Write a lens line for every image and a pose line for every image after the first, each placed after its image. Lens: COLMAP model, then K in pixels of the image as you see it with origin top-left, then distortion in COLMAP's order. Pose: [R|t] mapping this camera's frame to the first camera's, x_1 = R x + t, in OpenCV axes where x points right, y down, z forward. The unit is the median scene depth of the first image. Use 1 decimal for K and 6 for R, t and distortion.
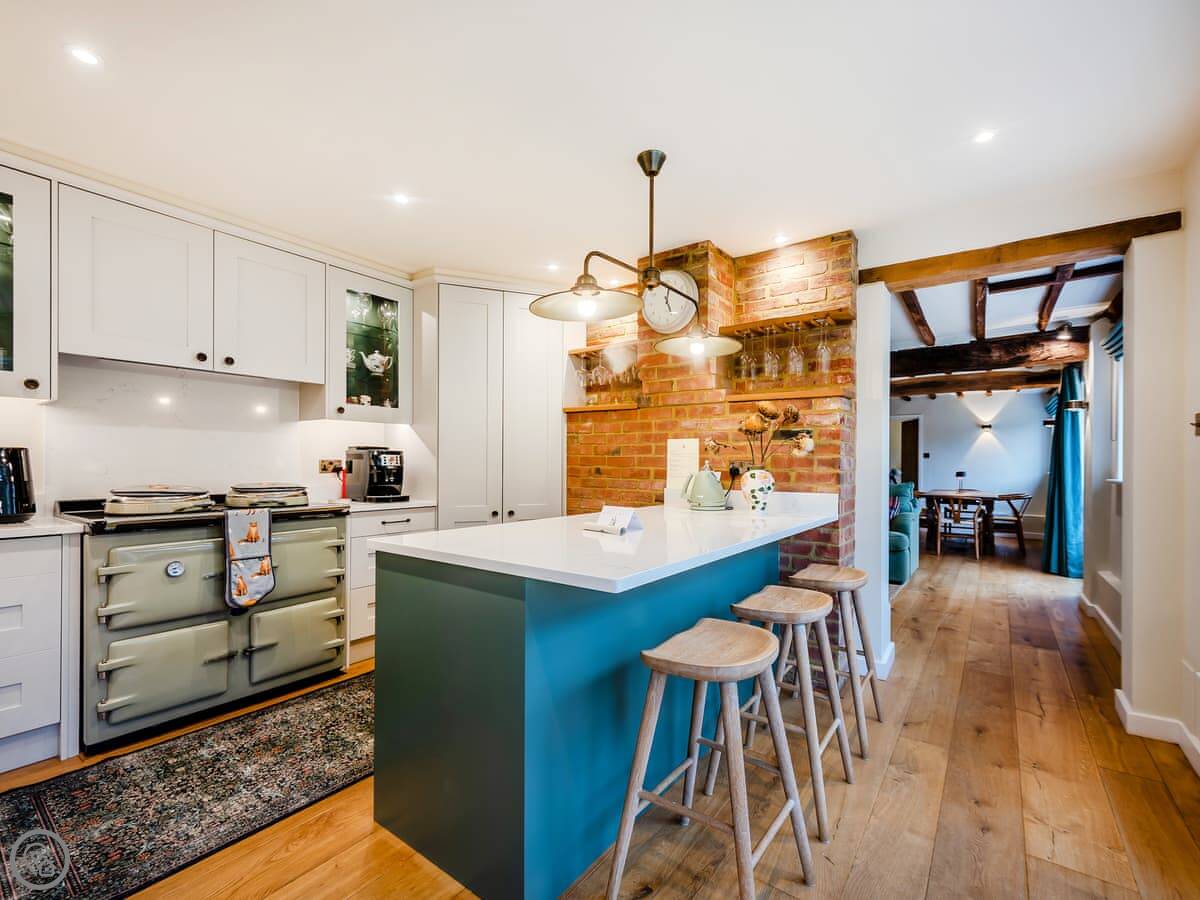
lens RADIAL K [[517.9, 0, 604.8], [0, 517.9, 459.9], [0, 0, 1]] dist [-0.002105, -0.001319]
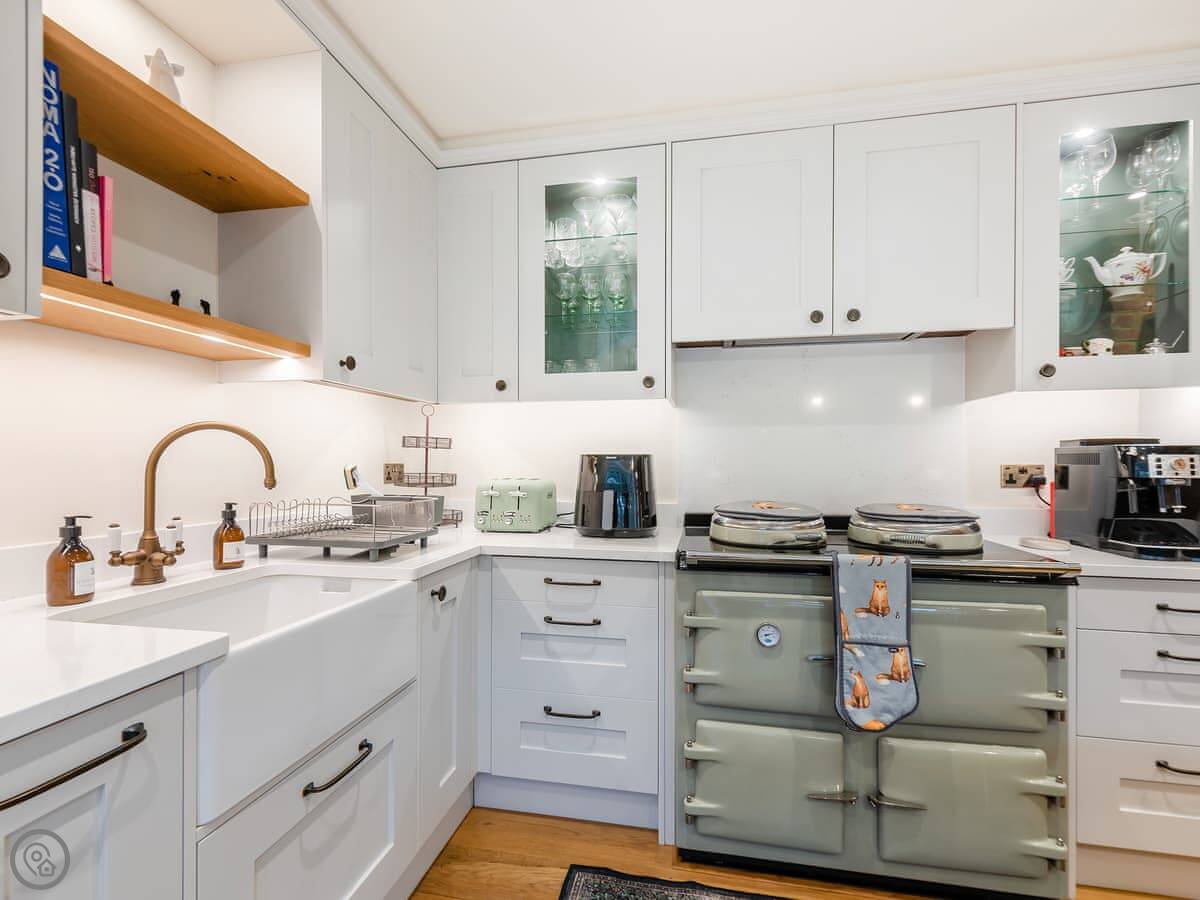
lens RADIAL K [[546.9, 0, 608.9], [0, 546.9, 467.3], [0, 0, 1]] dist [0.010676, -0.000634]
pose [[0.442027, 0.000882, -0.897001, -0.259902], [0.006922, 0.999966, 0.004394, -0.004900], [0.896975, -0.008152, 0.442006, 0.447020]]
